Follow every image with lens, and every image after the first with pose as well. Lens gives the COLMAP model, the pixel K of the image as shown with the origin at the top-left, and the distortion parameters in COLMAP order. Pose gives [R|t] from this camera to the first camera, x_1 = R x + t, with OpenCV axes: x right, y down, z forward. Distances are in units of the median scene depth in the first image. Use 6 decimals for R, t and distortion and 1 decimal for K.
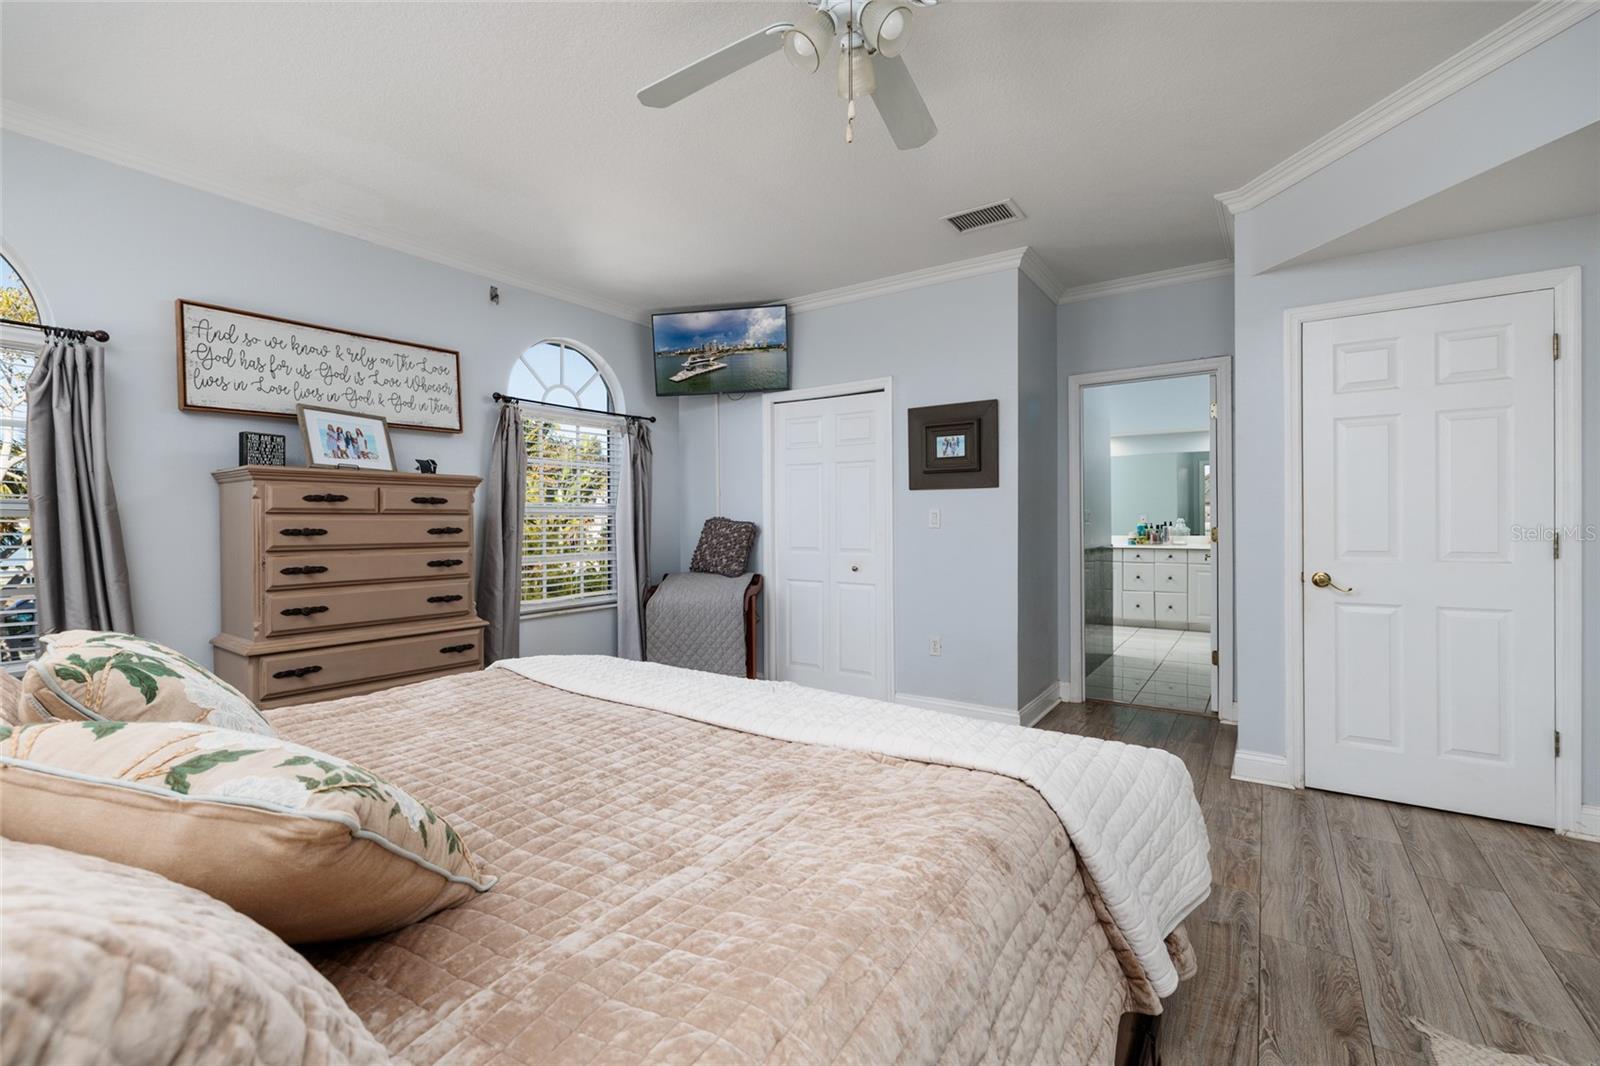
lens RADIAL K [[691.8, 0, 800.7], [0, 691.8, 530.0], [0, 0, 1]] dist [-0.000181, 0.000007]
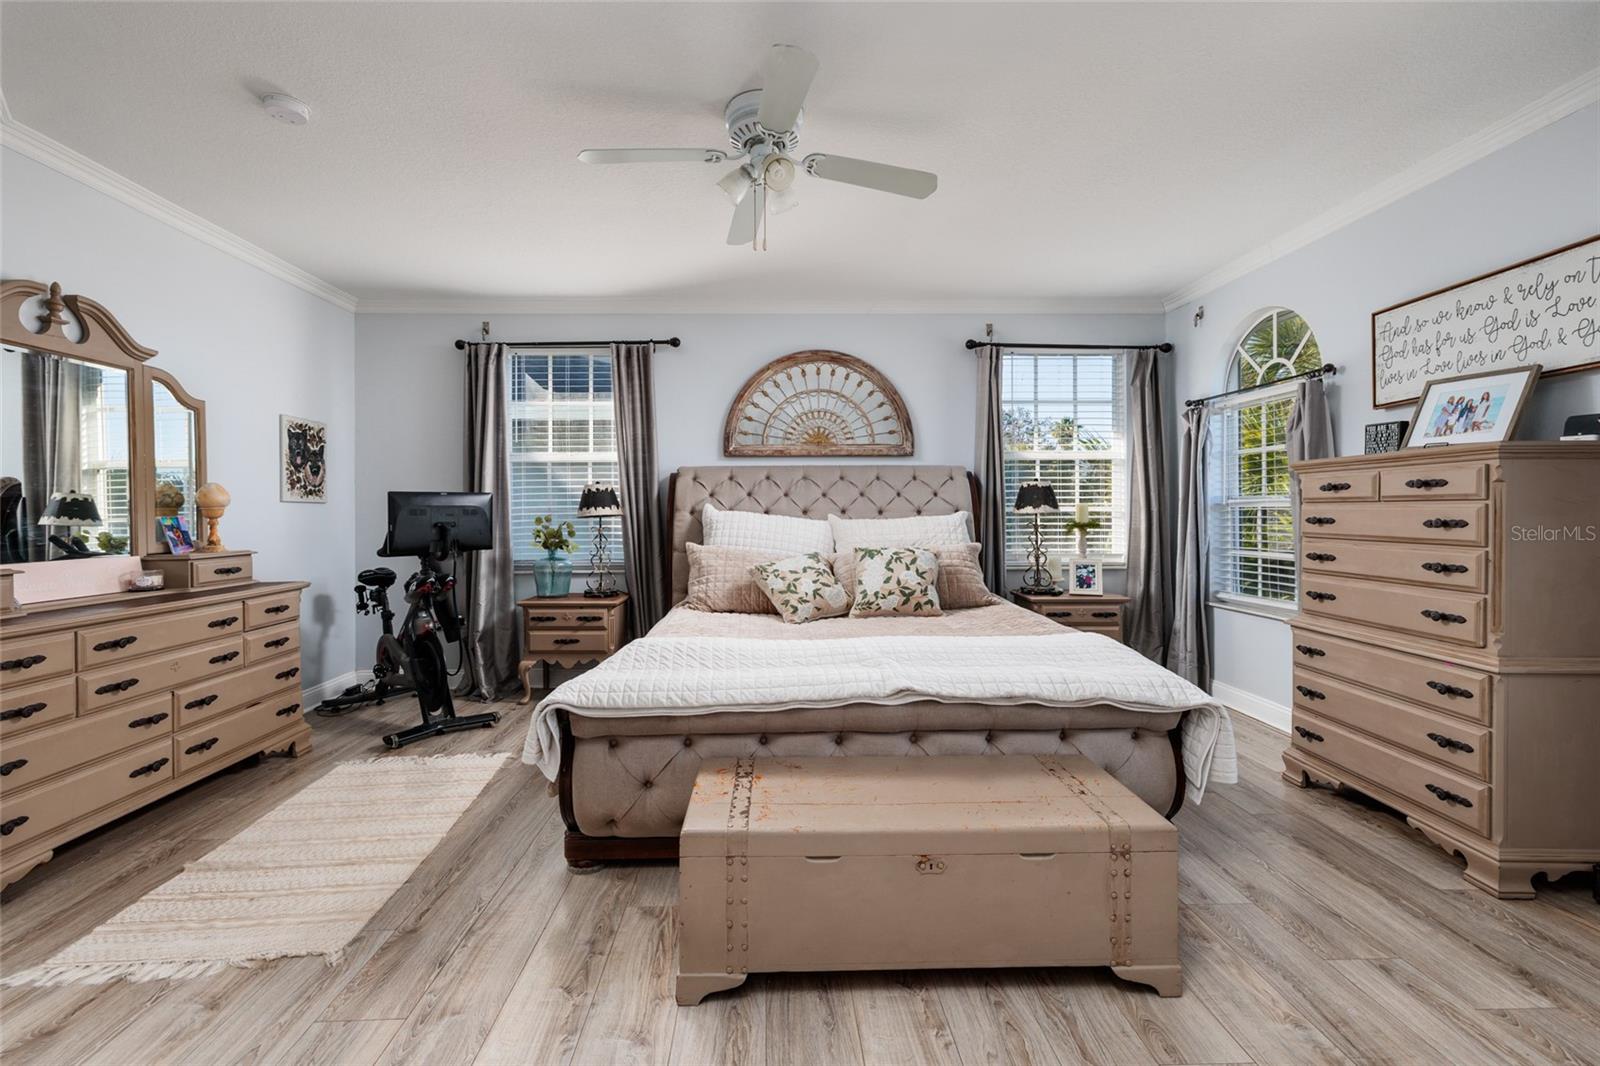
lens RADIAL K [[691.8, 0, 796.5], [0, 691.8, 520.3], [0, 0, 1]] dist [-0.000181, 0.000007]
pose [[-0.811476, 0.017190, -0.584133, 0.479371], [0.000818, 0.999600, 0.028281, -0.024055], [0.584385, 0.022471, -0.811165, 1.223465]]
